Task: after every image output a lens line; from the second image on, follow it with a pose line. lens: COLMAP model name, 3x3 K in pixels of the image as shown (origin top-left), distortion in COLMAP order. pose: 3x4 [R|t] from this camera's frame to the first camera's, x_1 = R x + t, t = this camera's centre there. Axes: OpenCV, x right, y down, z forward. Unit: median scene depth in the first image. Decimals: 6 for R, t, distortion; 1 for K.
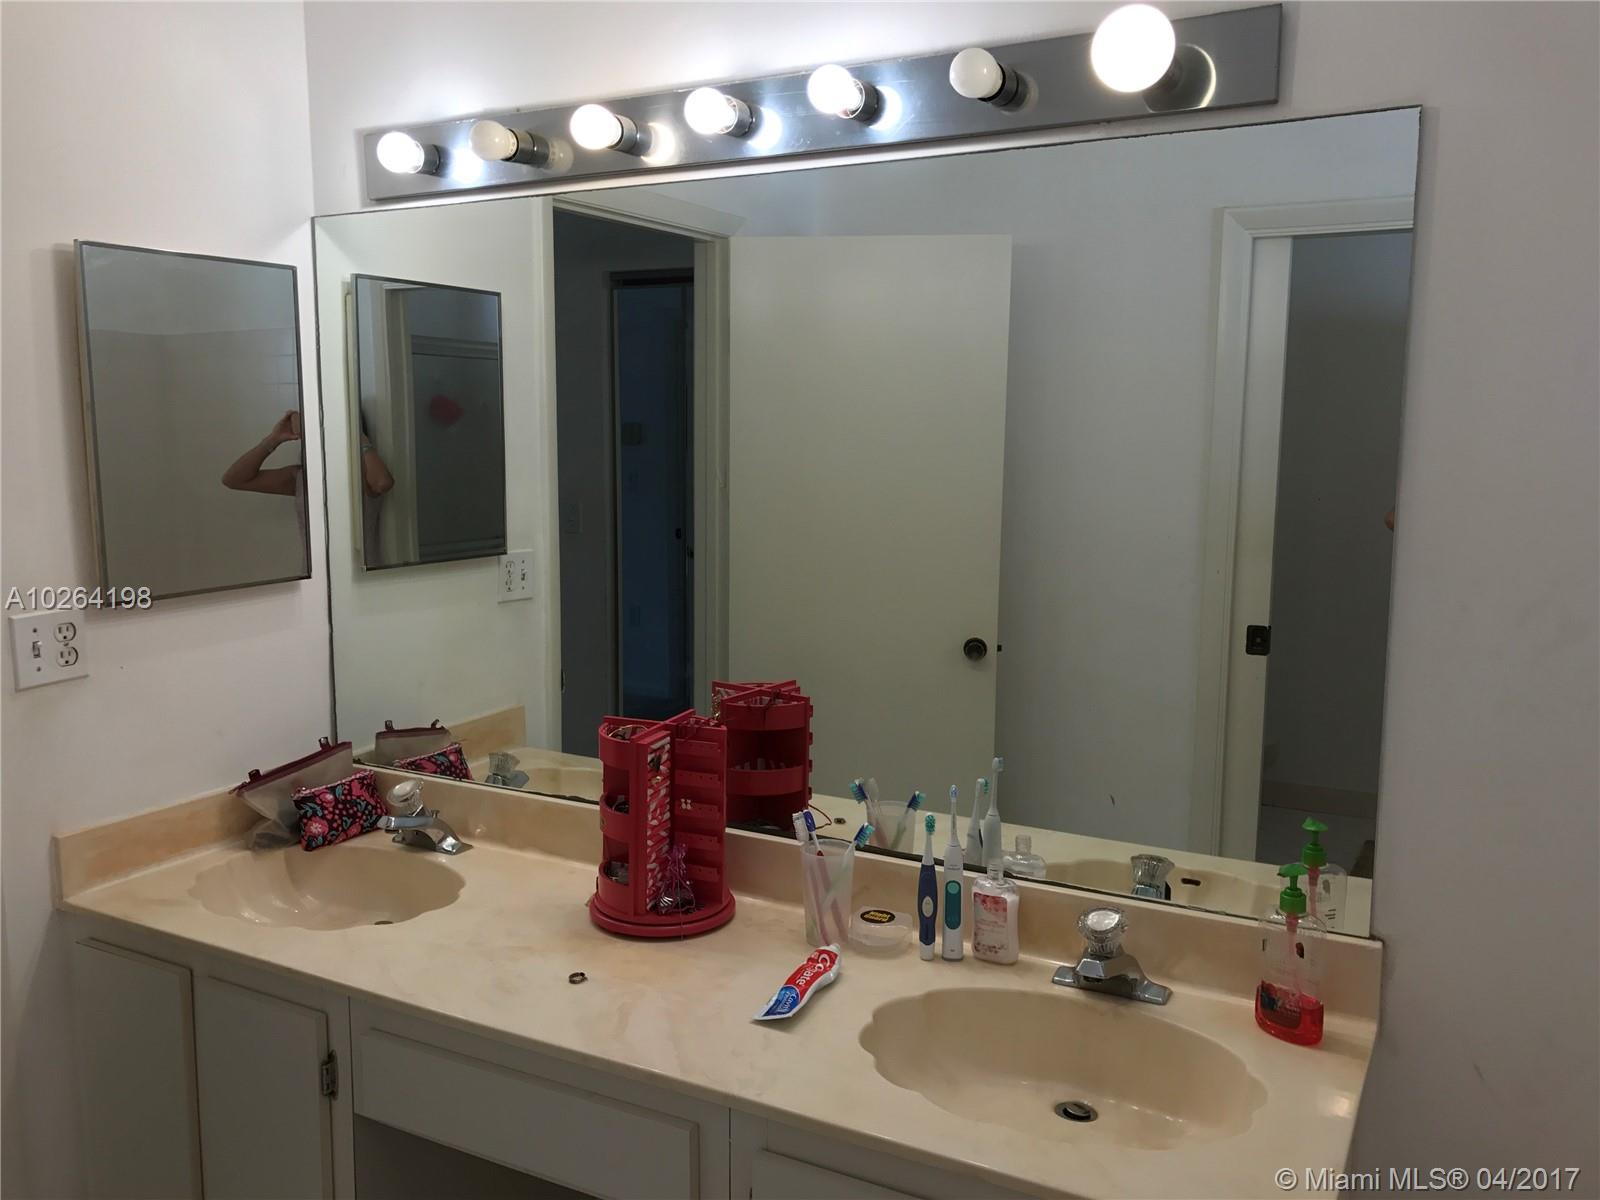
lens RADIAL K [[1318.0, 0, 803.5], [0, 1318.0, 600.7], [0, 0, 1]] dist [0.005271, 0.012884]
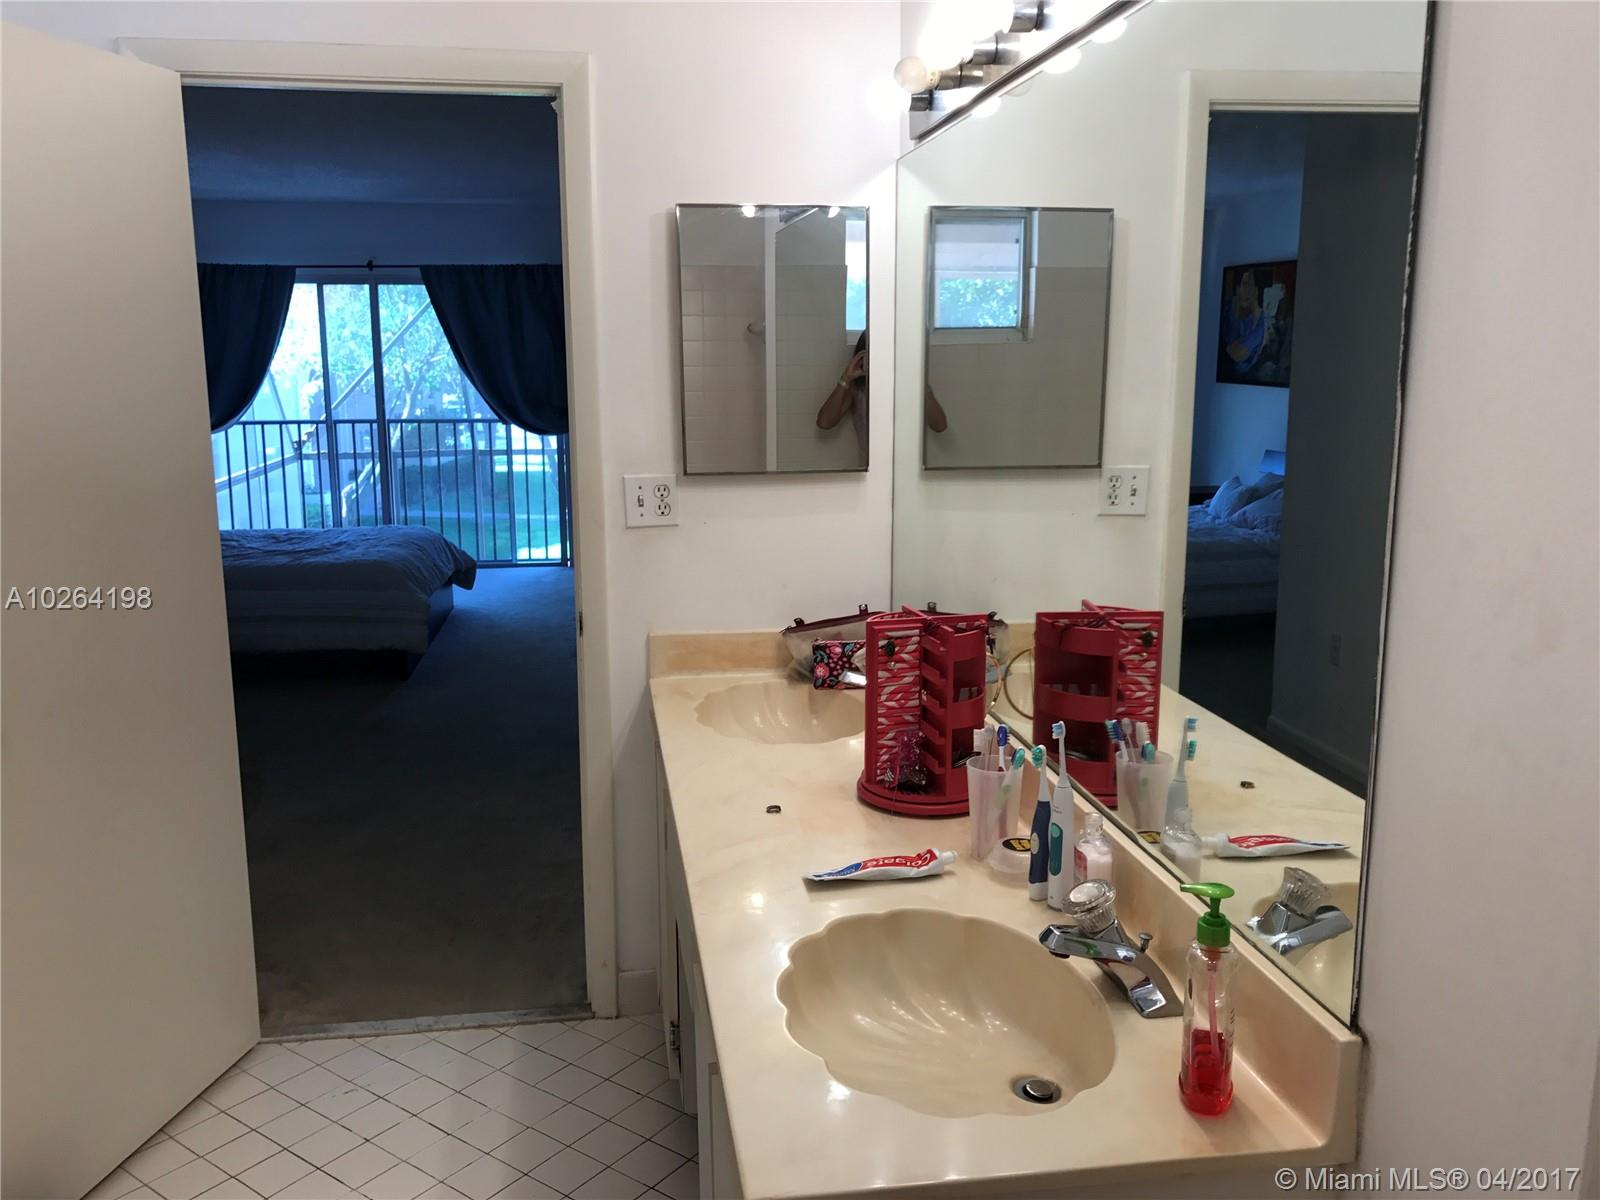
lens RADIAL K [[1318.0, 0, 826.4], [0, 1318.0, 647.1], [0, 0, 1]] dist [0.005271, 0.012884]
pose [[0.599240, 0.165952, -0.783180, 0.662439], [-0.101667, 0.986133, 0.131168, -0.014534], [0.794087, 0.001023, 0.607803, 0.280527]]
